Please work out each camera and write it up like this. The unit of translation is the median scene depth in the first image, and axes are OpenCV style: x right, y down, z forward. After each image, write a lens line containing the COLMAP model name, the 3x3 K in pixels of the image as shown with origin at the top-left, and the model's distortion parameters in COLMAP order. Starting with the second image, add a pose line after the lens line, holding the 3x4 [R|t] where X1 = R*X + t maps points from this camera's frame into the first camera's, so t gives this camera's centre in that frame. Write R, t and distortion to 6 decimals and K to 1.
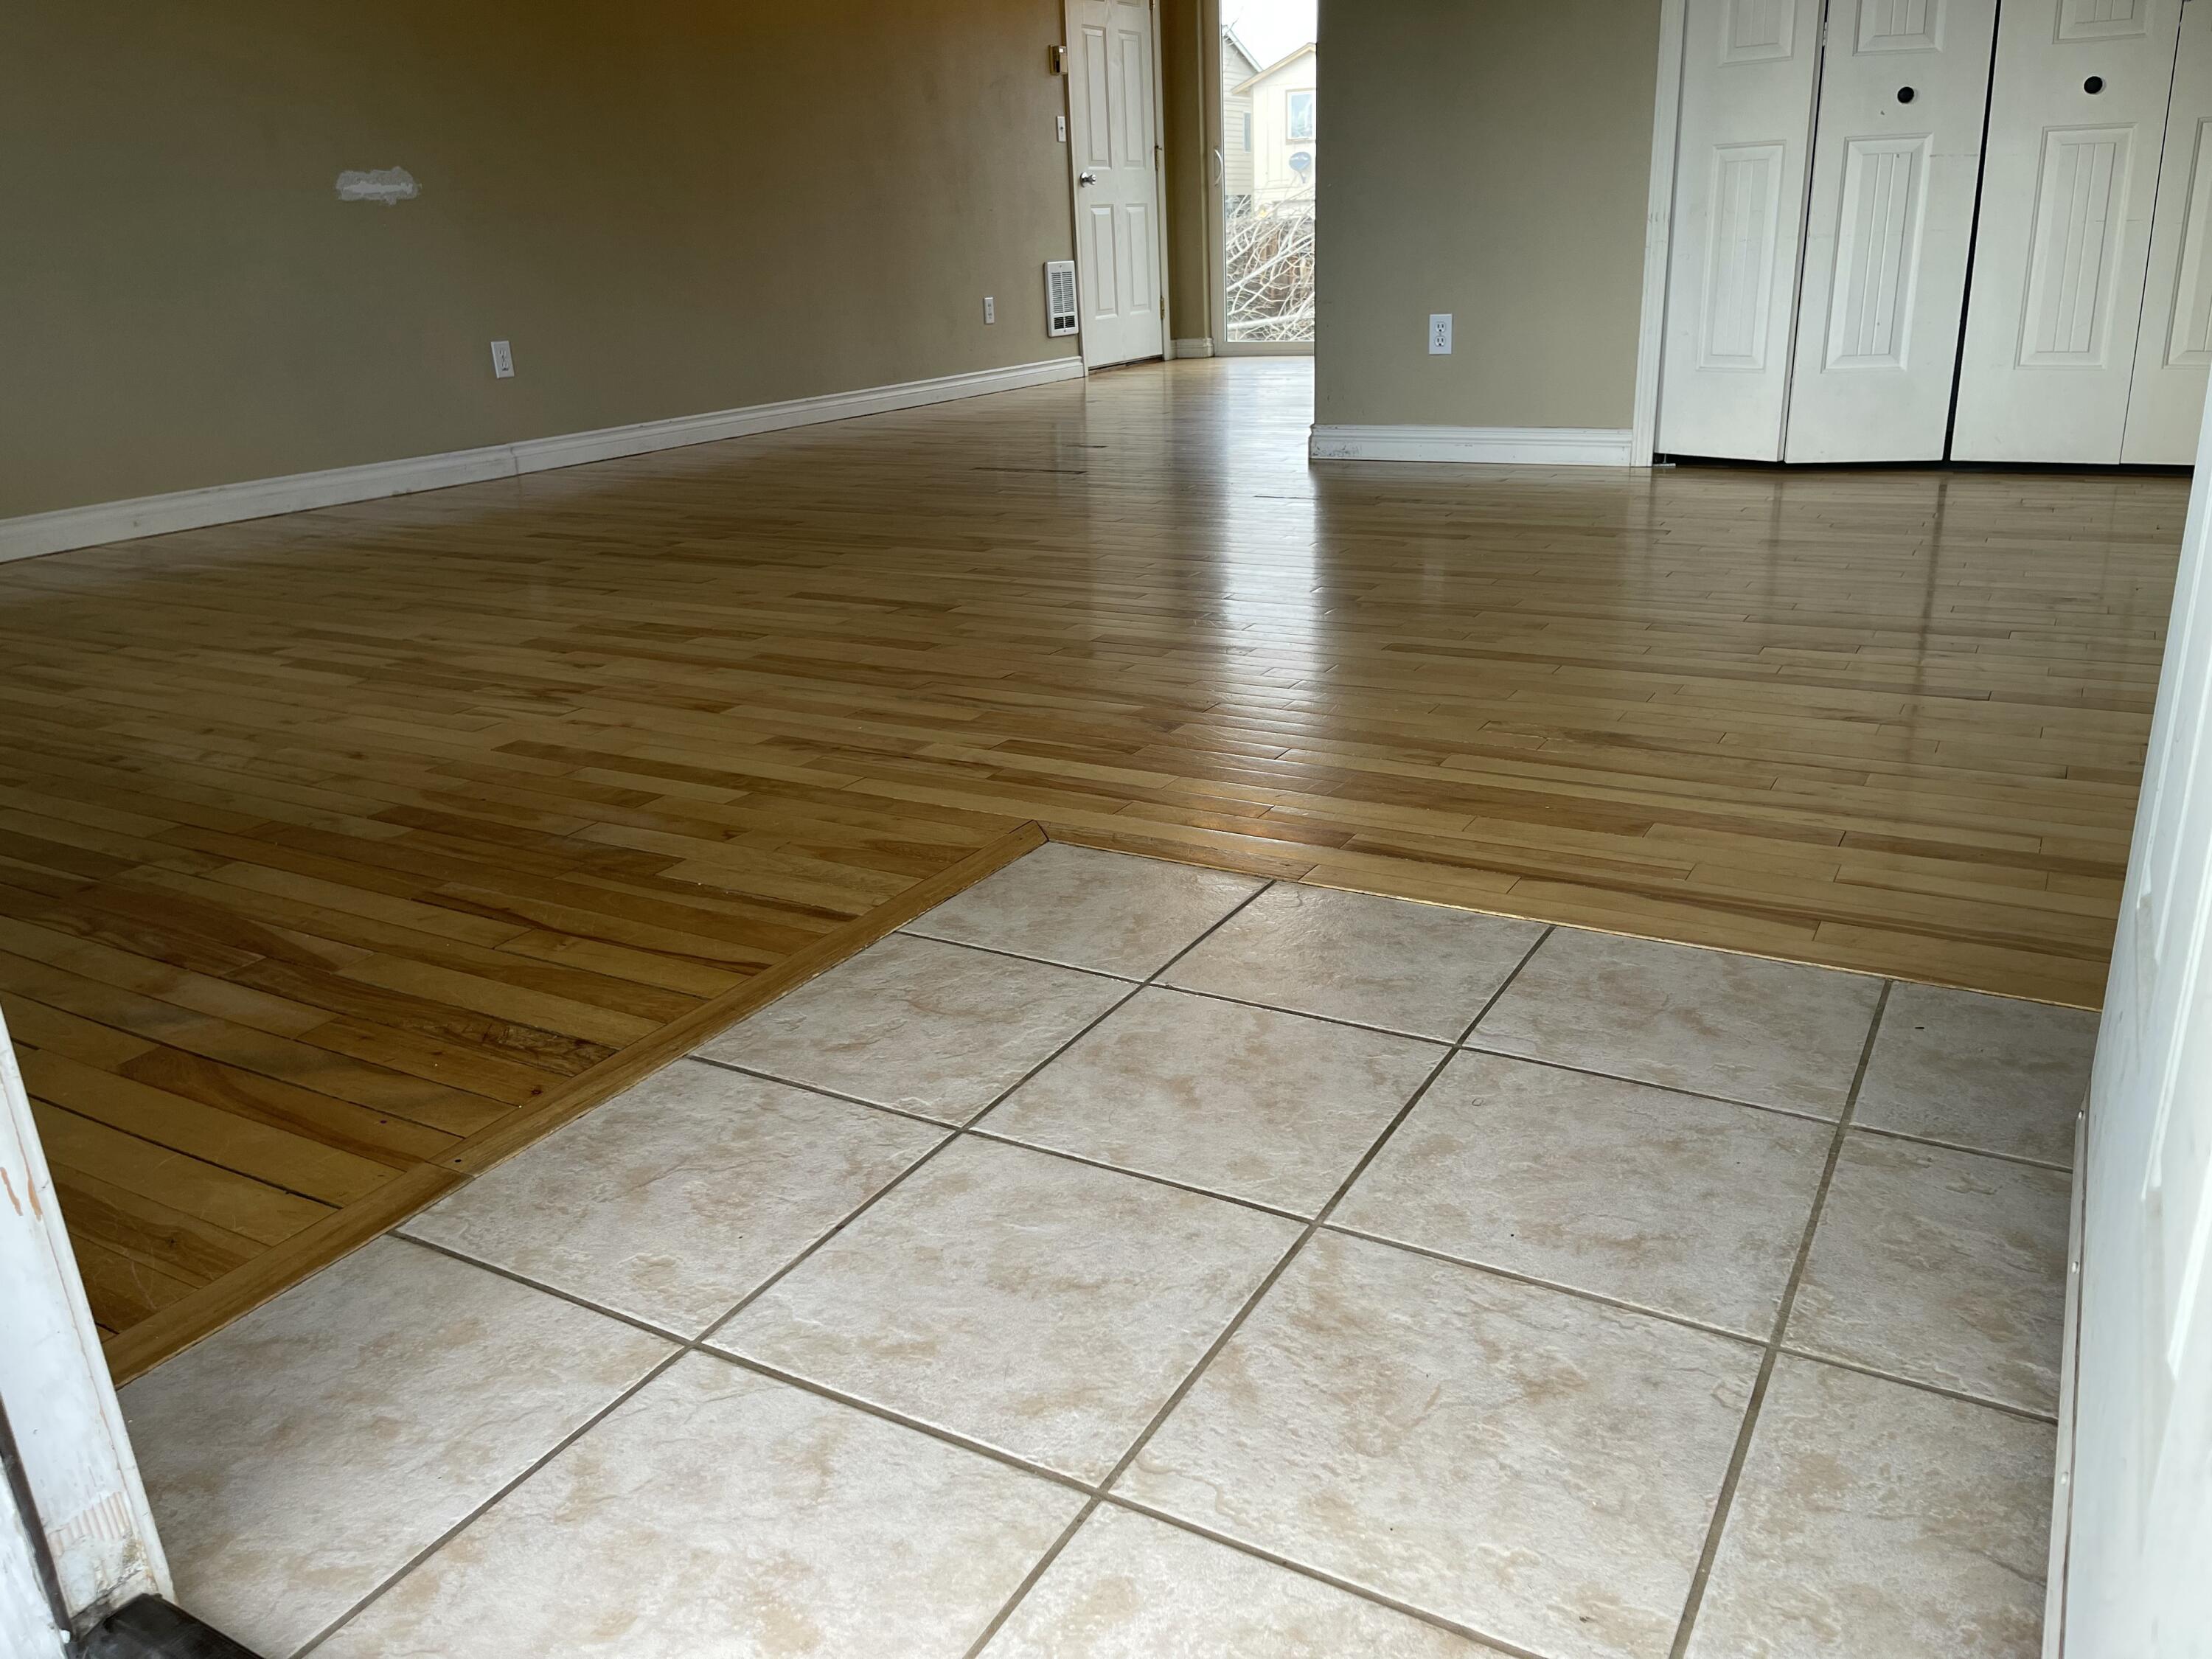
lens RADIAL K [[1671.4, 0, 1111.9], [0, 1671.4, 837.6], [0, 0, 1]] dist [0.059530, -0.084555]
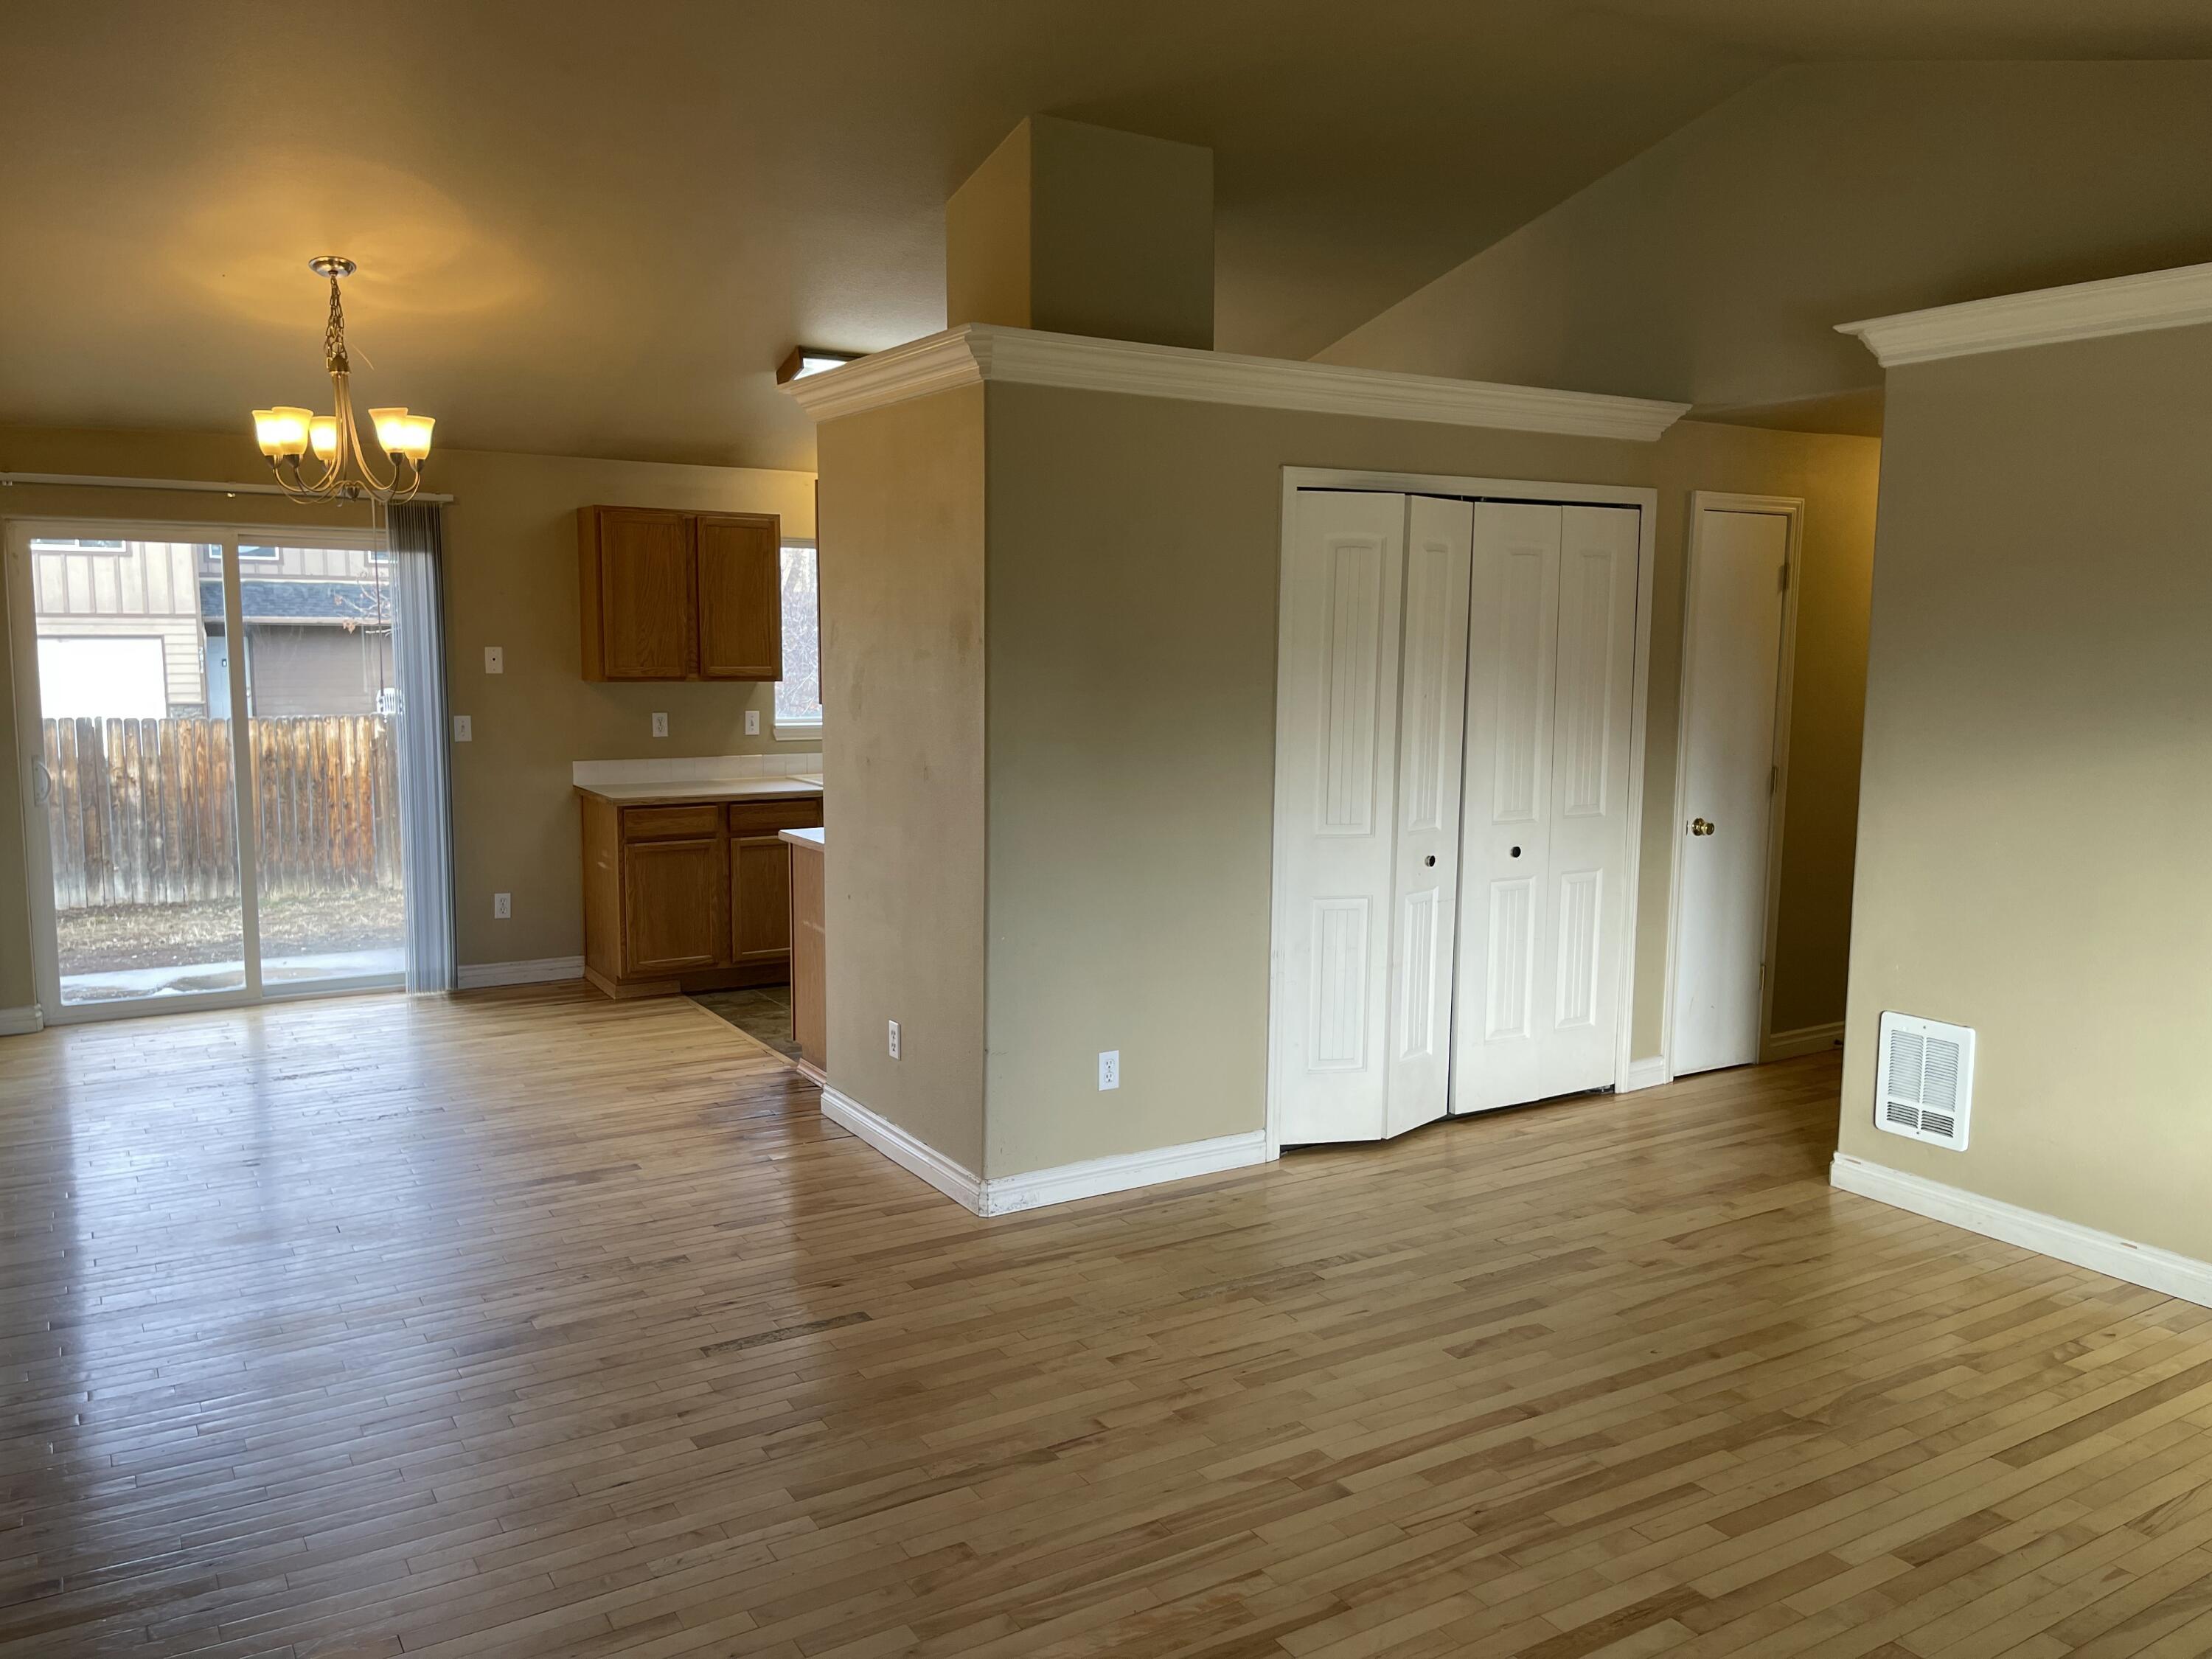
lens RADIAL K [[1671.4, 0, 1106.0], [0, 1671.4, 833.6], [0, 0, 1]] dist [0.059530, -0.084555]
pose [[0.476203, -0.059875, 0.877294, -0.407224], [0.267570, 0.960236, -0.079703, -0.216915], [-0.837638, 0.272692, 0.473288, 0.301105]]
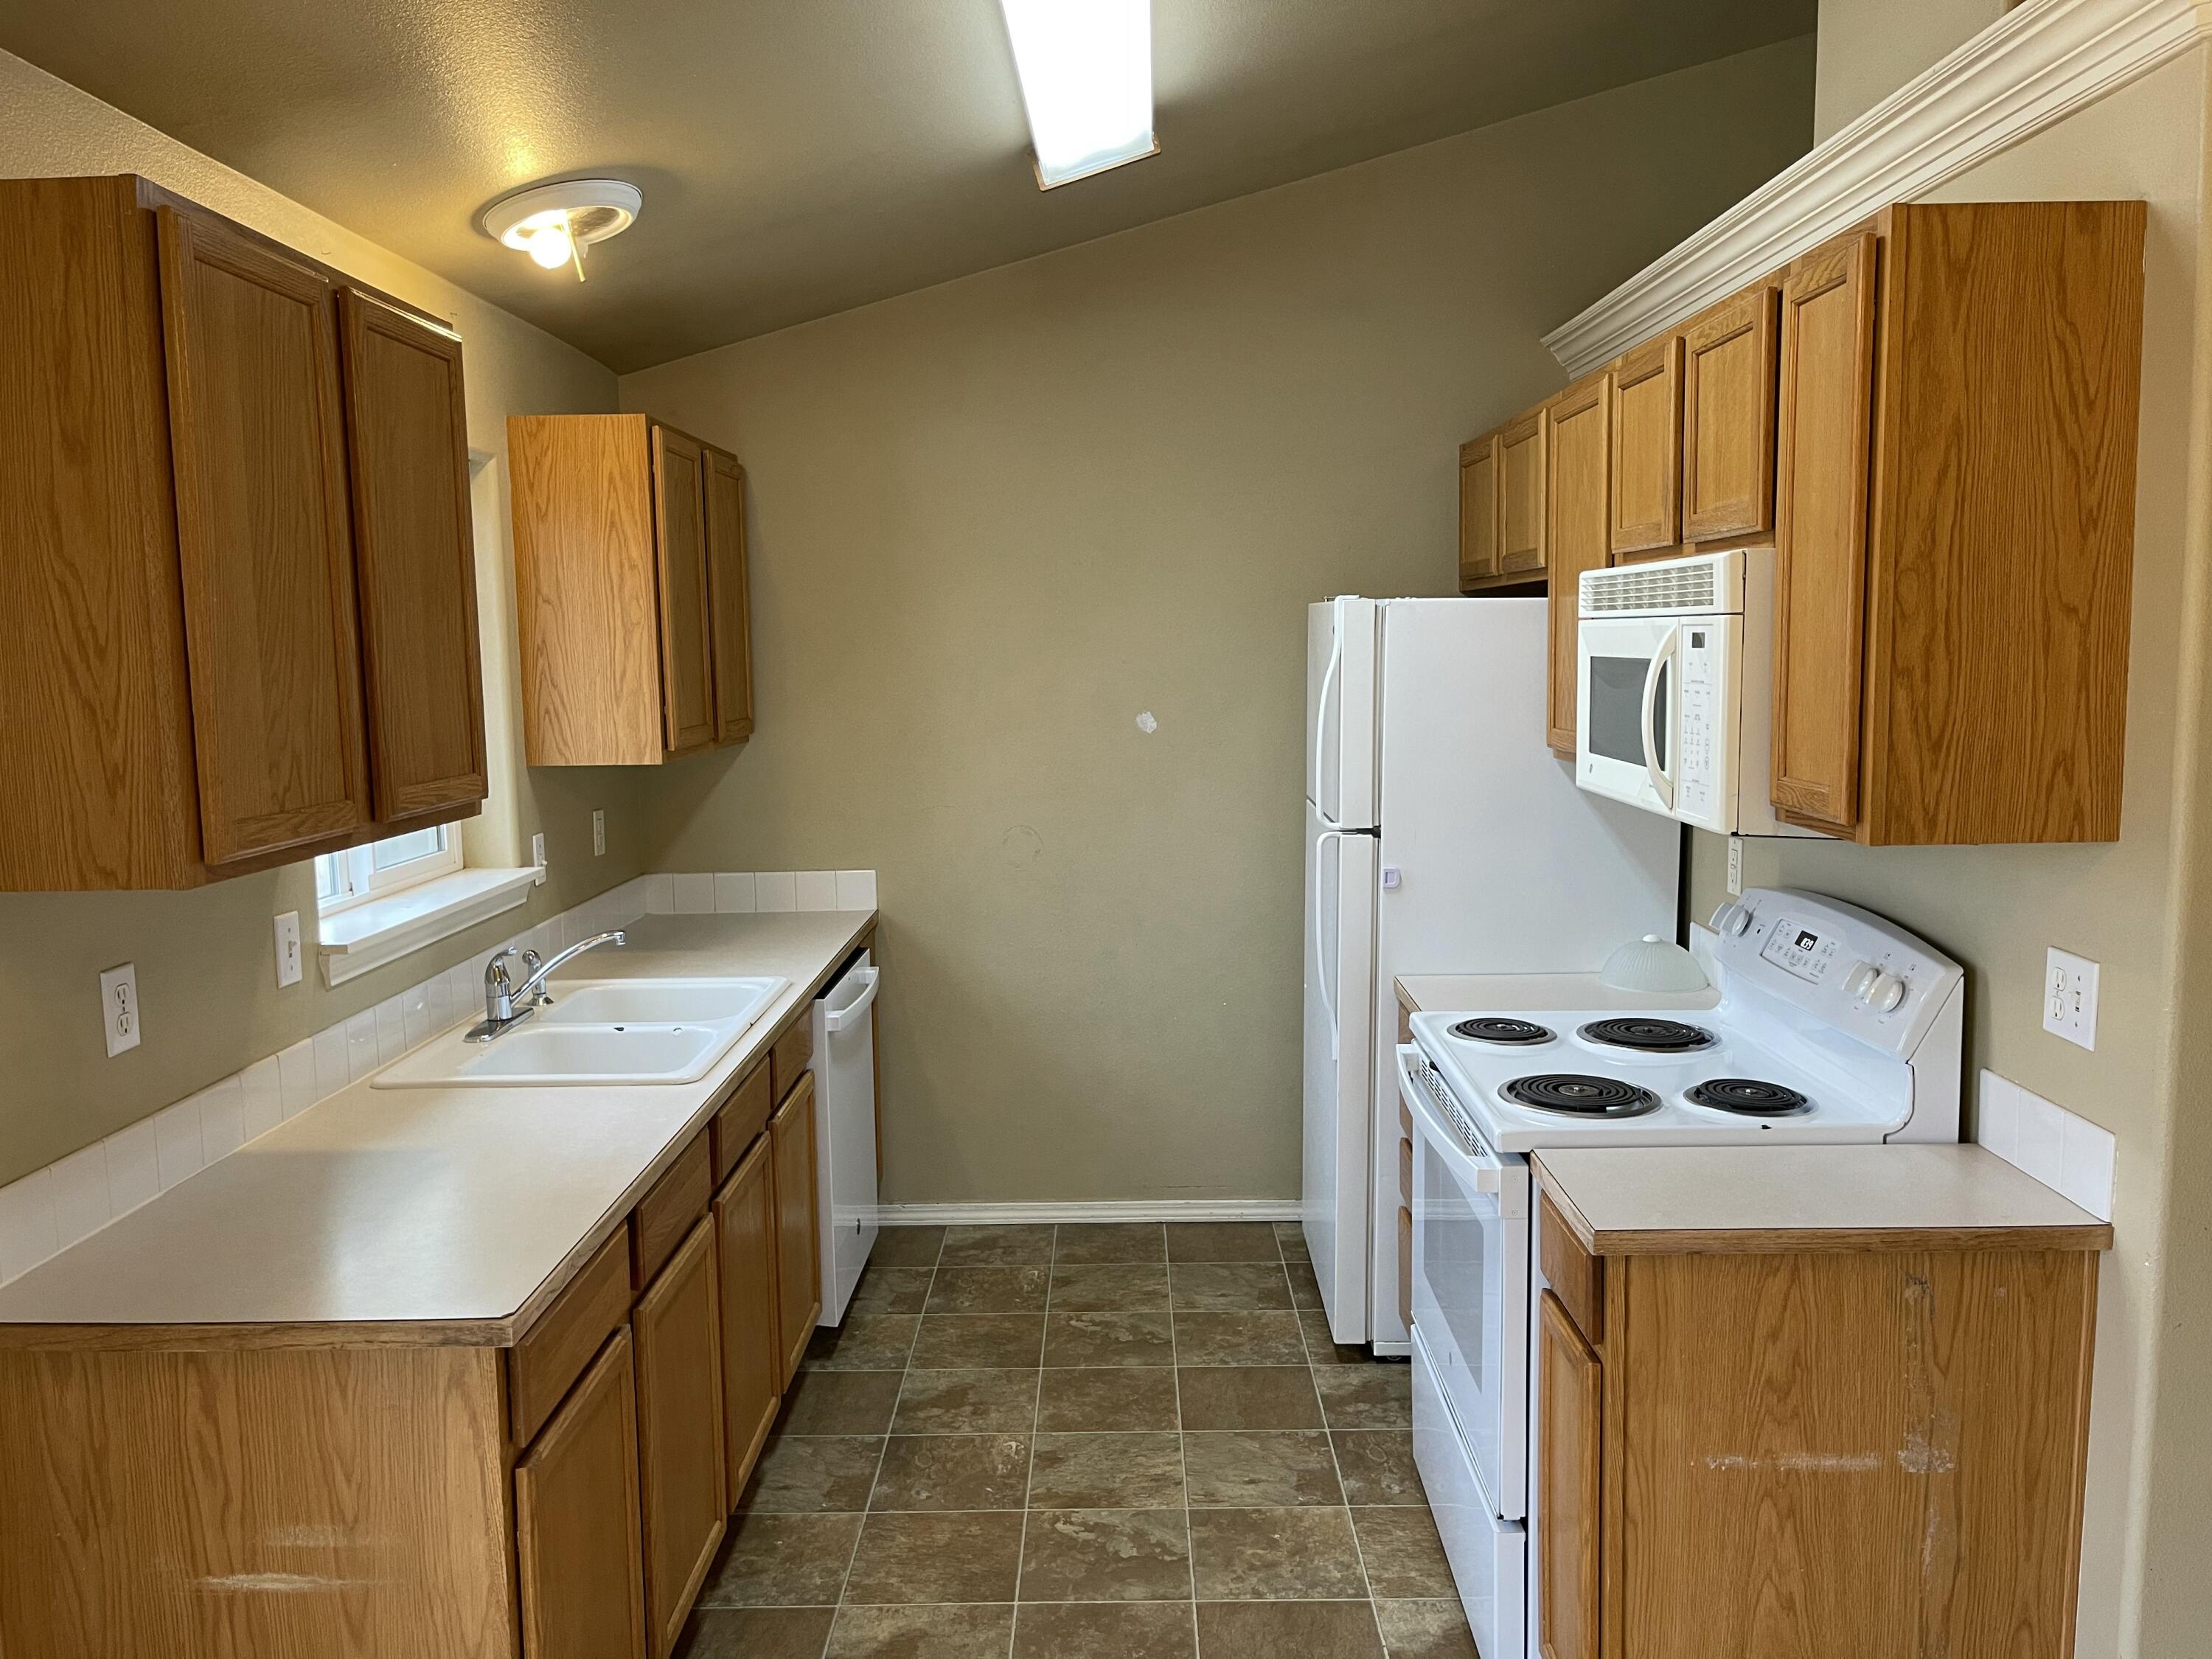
lens RADIAL K [[1671.4, 0, 1108.9], [0, 1671.4, 821.0], [0, 0, 1]] dist [0.059530, -0.084555]
pose [[-0.491447, -0.033258, 0.870272, 0.008377], [0.329810, 0.917739, 0.221317, -0.464137], [-0.806043, 0.395790, -0.440051, 0.947247]]
